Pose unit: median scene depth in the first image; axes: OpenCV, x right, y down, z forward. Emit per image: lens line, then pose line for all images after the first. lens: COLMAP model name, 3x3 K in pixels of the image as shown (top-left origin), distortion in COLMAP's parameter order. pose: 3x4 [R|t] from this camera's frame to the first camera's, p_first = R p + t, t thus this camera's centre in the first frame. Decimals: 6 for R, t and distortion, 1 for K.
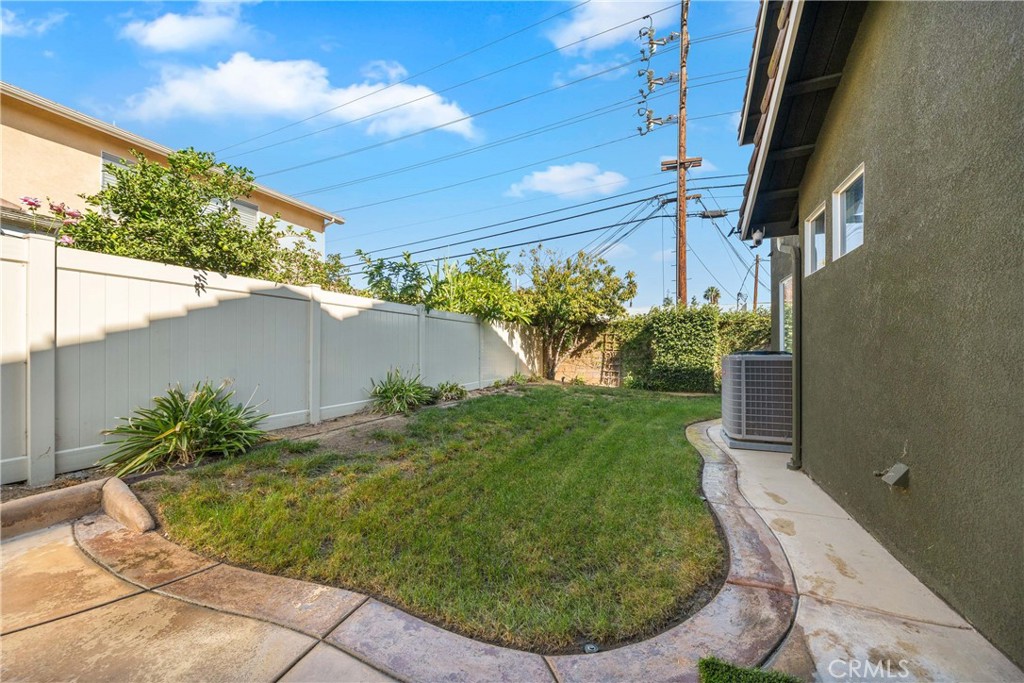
lens RADIAL K [[385.8, 0, 508.3], [0, 385.8, 348.1], [0, 0, 1]] dist [-0.000896, -0.000090]
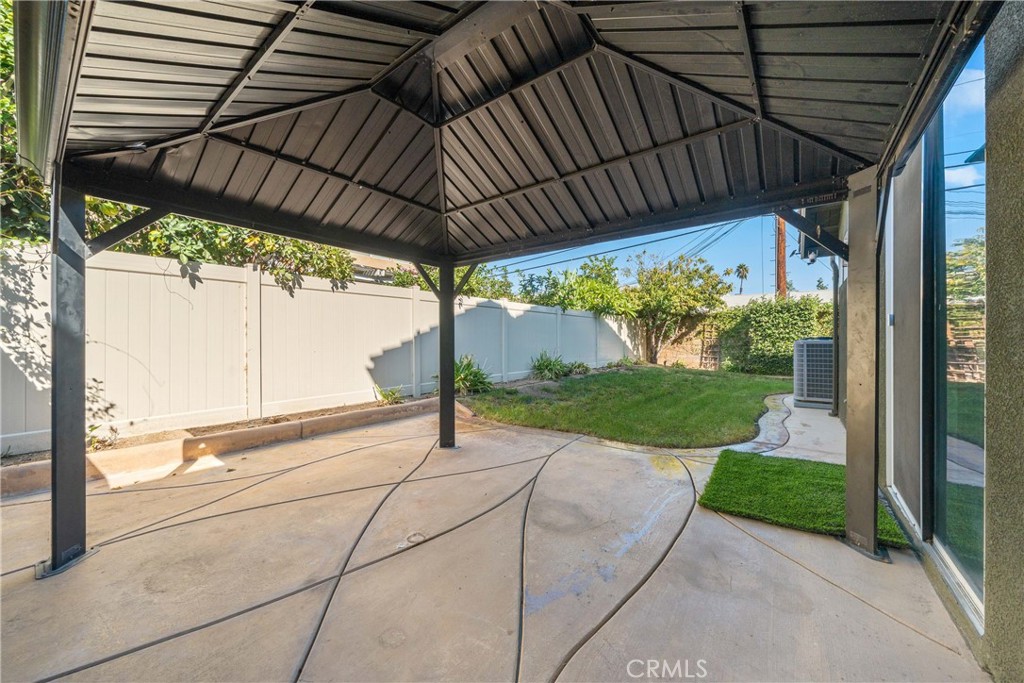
lens RADIAL K [[376.6, 0, 509.8], [0, 376.6, 342.9], [0, 0, 1]] dist [0.000521, -0.000010]
pose [[0.969686, -0.001815, -0.244347, -0.039106], [0.004972, 0.999912, 0.012303, 0.002863], [0.244303, -0.013145, 0.969610, -0.247066]]
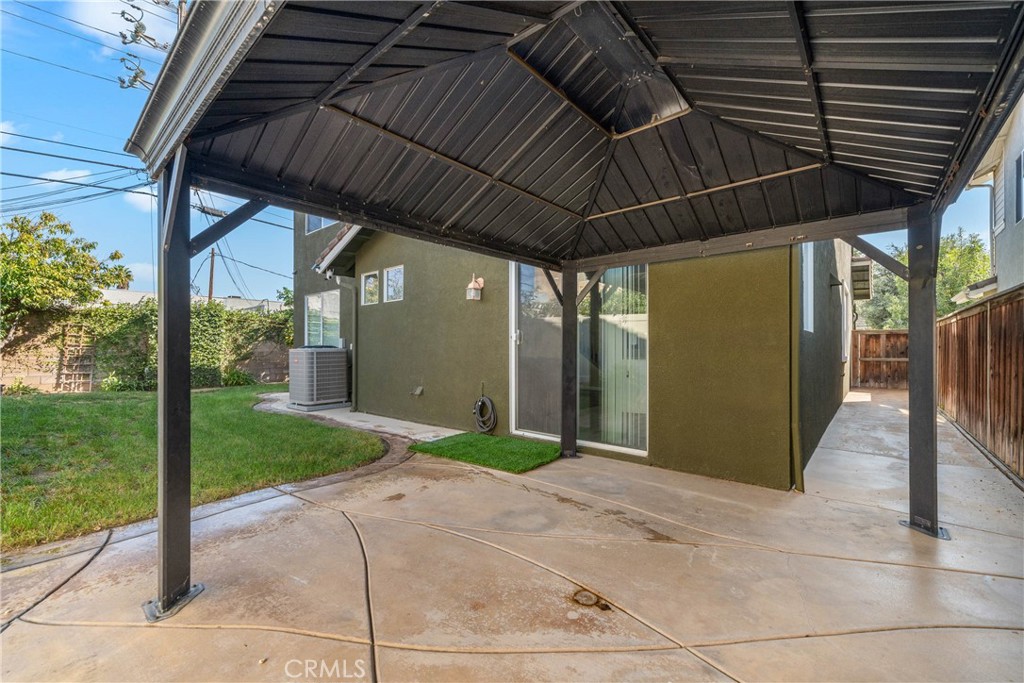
lens RADIAL K [[418.2, 0, 513.4], [0, 418.2, 346.5], [0, 0, 1]] dist [0.001540, 0.000005]
pose [[0.303144, -0.000491, 0.952945, -0.302391], [-0.003762, 0.999991, 0.001712, 0.002241], [-0.952937, -0.004104, 0.303140, -0.097809]]
